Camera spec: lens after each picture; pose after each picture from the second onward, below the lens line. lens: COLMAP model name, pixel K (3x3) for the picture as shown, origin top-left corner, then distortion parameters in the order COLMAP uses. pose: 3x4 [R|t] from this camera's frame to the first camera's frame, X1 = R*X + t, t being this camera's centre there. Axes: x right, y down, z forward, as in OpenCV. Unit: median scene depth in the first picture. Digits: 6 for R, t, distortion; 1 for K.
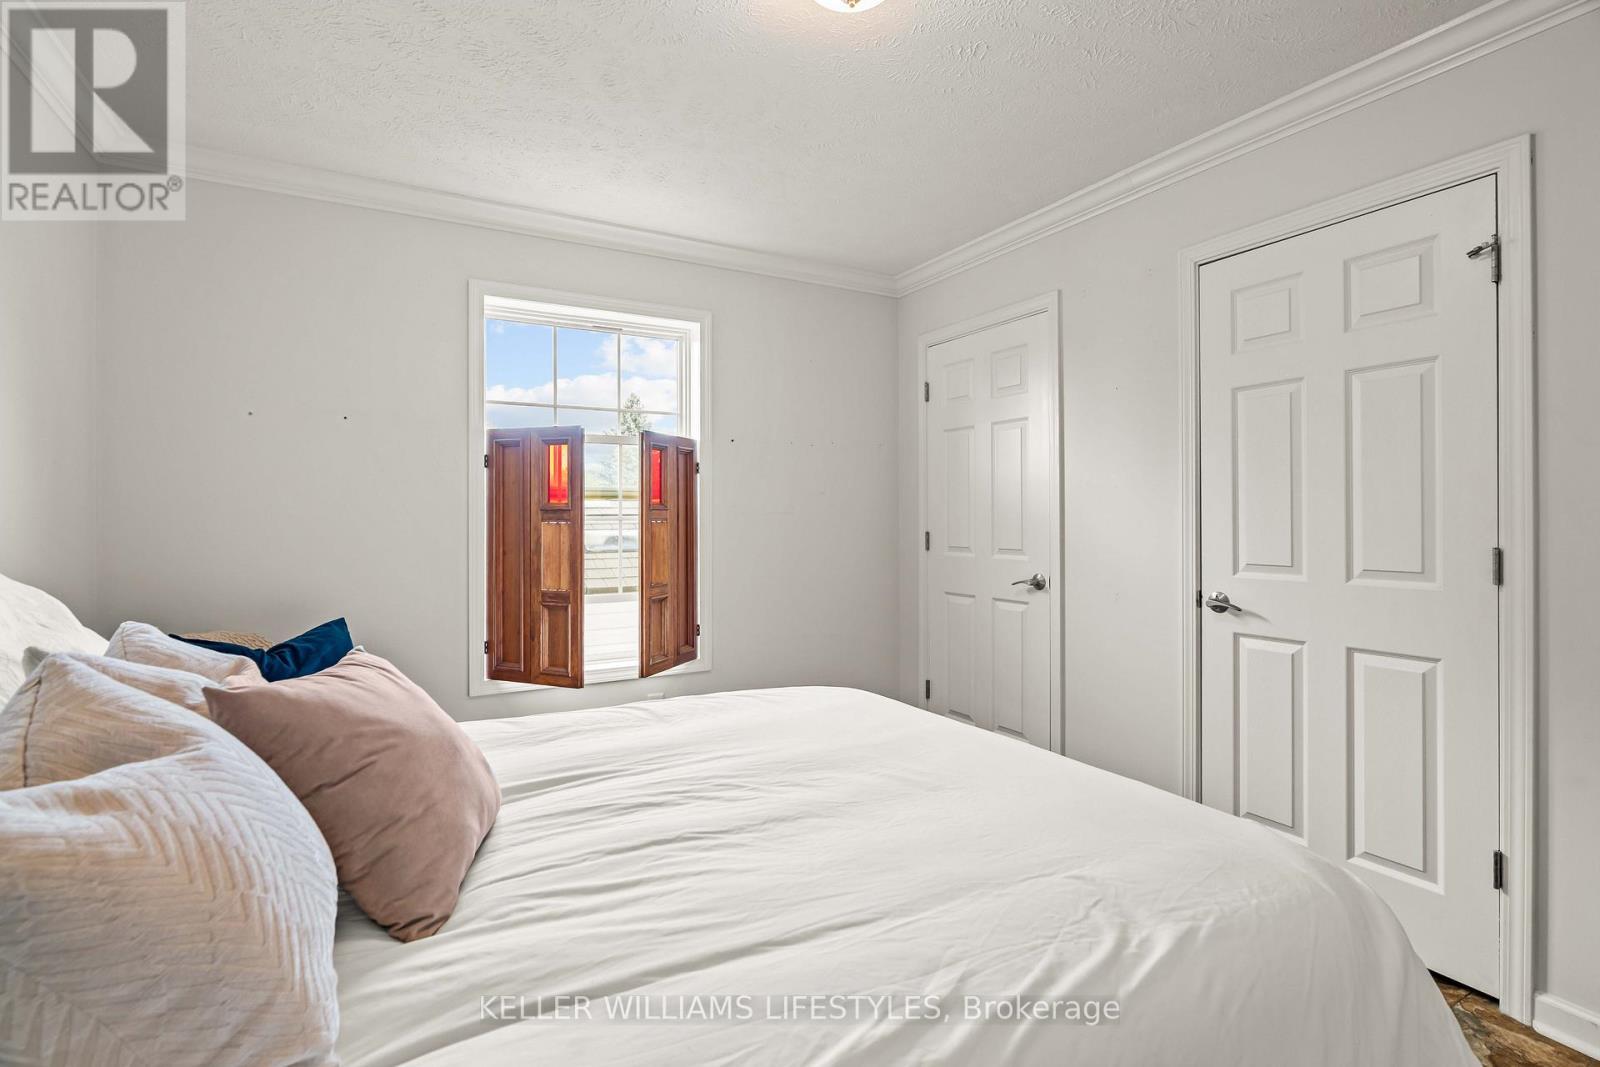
lens RADIAL K [[730.9, 0, 801.5], [0, 730.9, 520.7], [0, 0, 1]] dist [-0.001440, 0.000124]
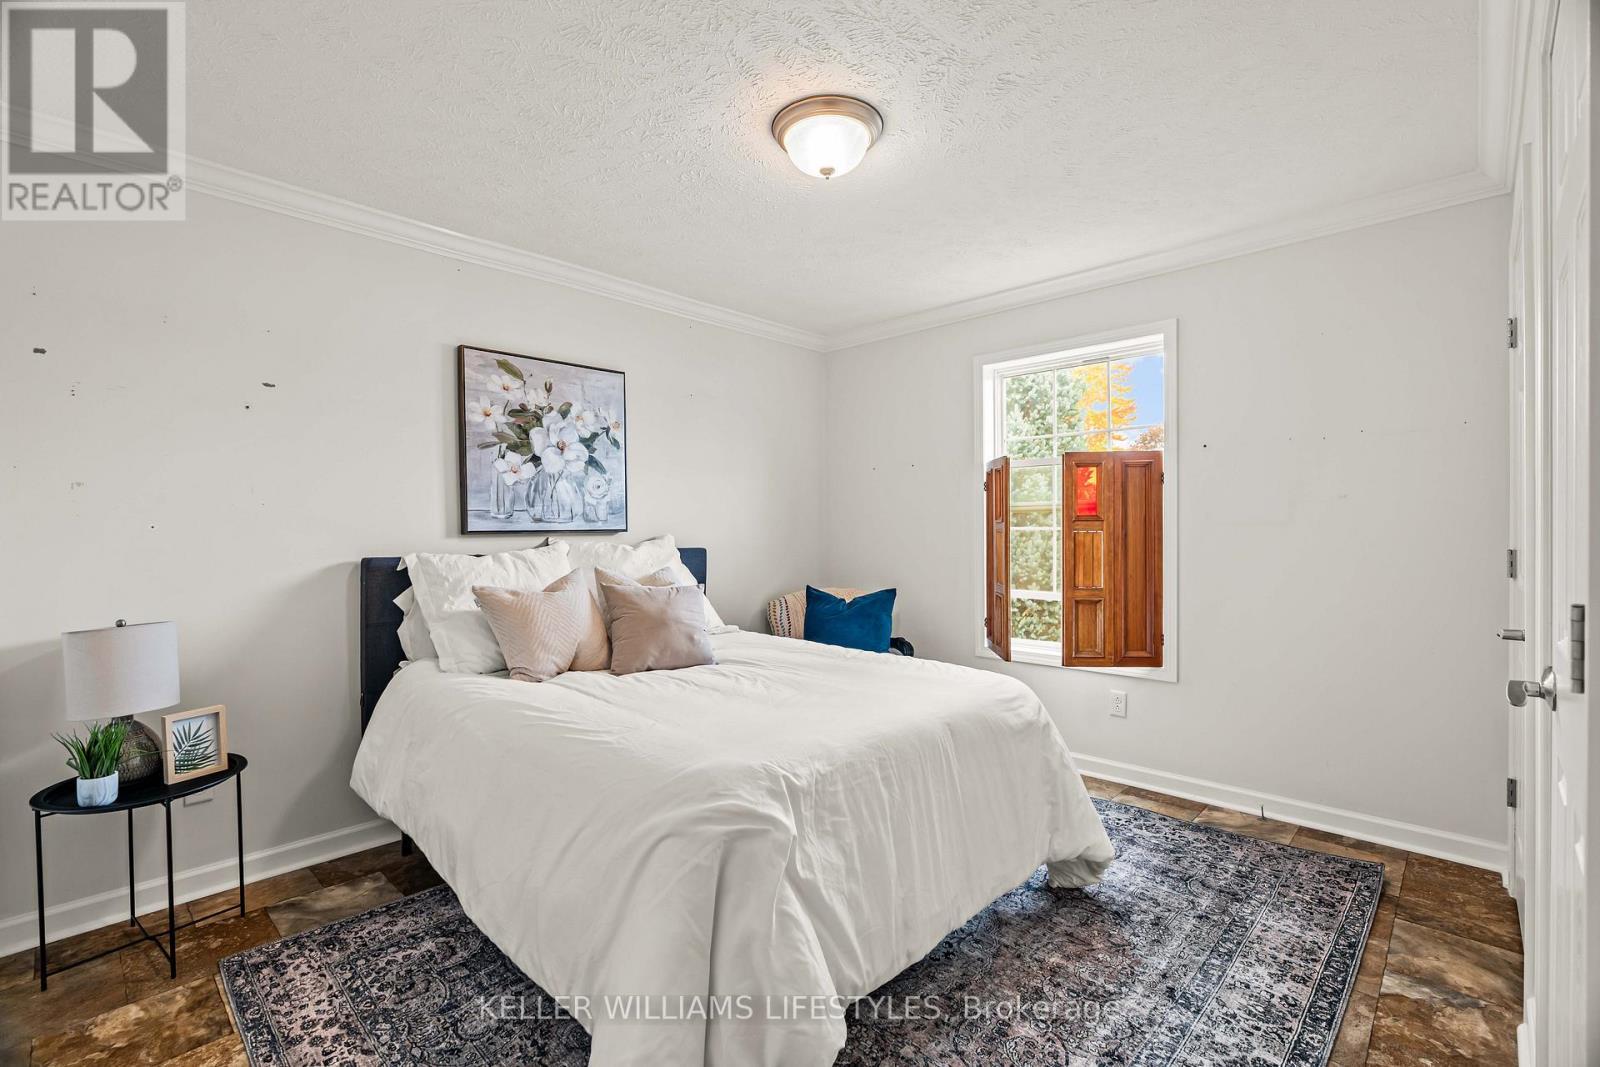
lens RADIAL K [[721.8, 0, 793.1], [0, 721.8, 517.3], [0, 0, 1]] dist [-0.007493, 0.001399]
pose [[0.312461, -0.009353, -0.949885, 0.728439], [0.002945, 0.999956, -0.008877, -0.011476], [0.949926, -0.000023, 0.312475, 0.241858]]
